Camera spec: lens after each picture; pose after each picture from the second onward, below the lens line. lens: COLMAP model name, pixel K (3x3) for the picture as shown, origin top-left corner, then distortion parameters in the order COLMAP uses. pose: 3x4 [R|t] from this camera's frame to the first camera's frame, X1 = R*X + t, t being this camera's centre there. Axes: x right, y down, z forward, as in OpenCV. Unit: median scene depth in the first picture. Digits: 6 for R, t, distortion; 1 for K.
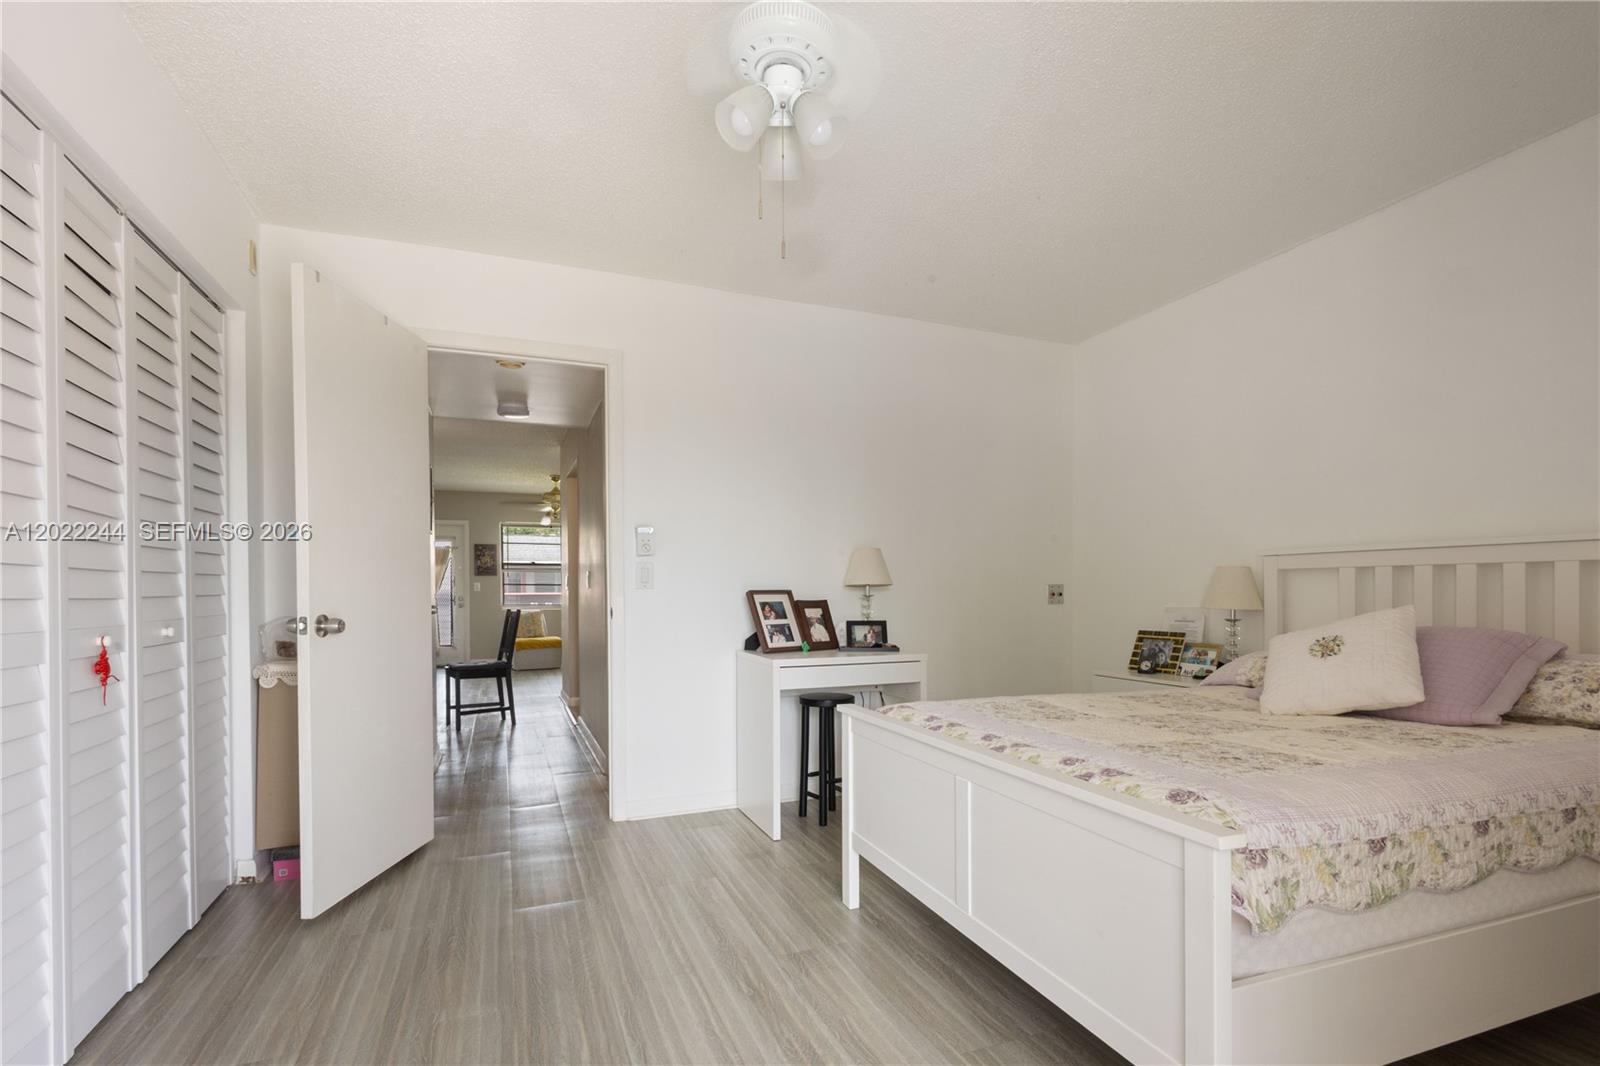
lens RADIAL K [[733.6, 0, 780.2], [0, 733.6, 586.9], [0, 0, 1]] dist [0.011908, -0.004363]
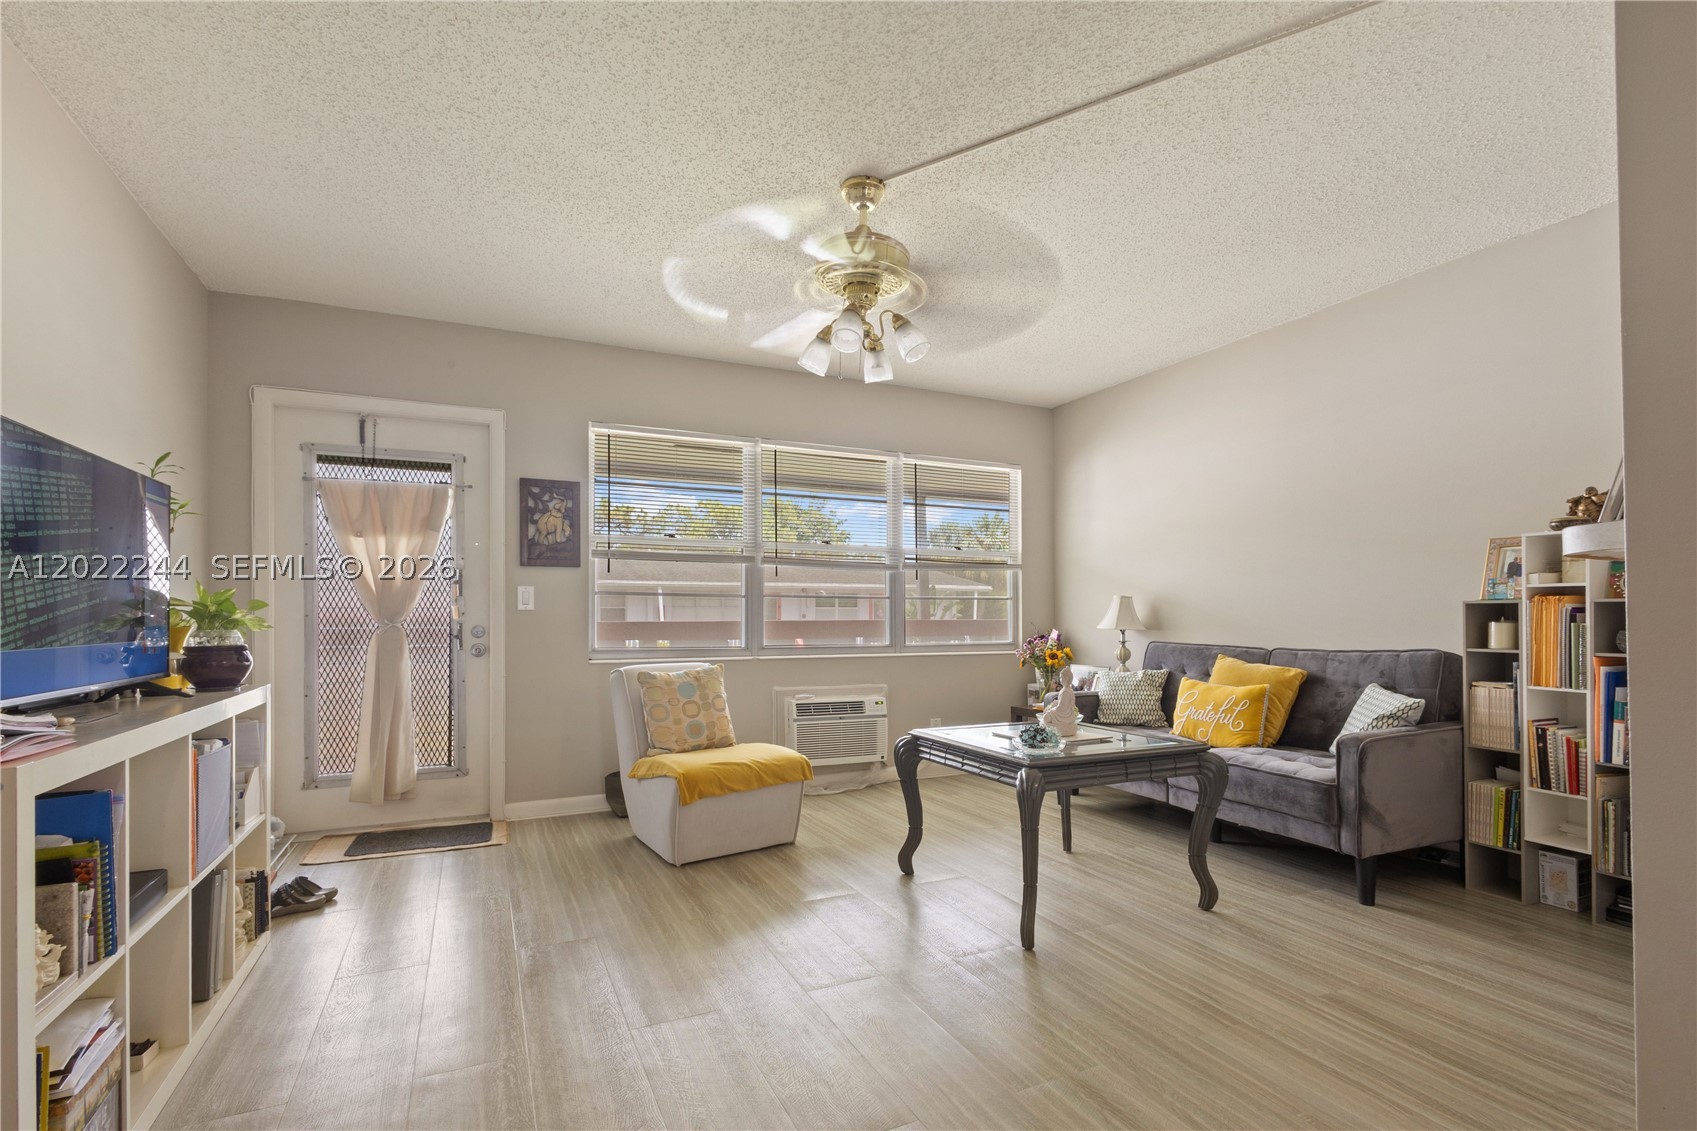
lens RADIAL K [[778.1, 0, 830.2], [0, 778.1, 615.3], [0, 0, 1]] dist [0.011908, -0.004363]
pose [[0.998127, 0.005375, 0.060945, -0.289121], [-0.004865, 0.999952, -0.008502, 0.010697], [-0.060988, 0.008189, 0.998105, 0.615760]]
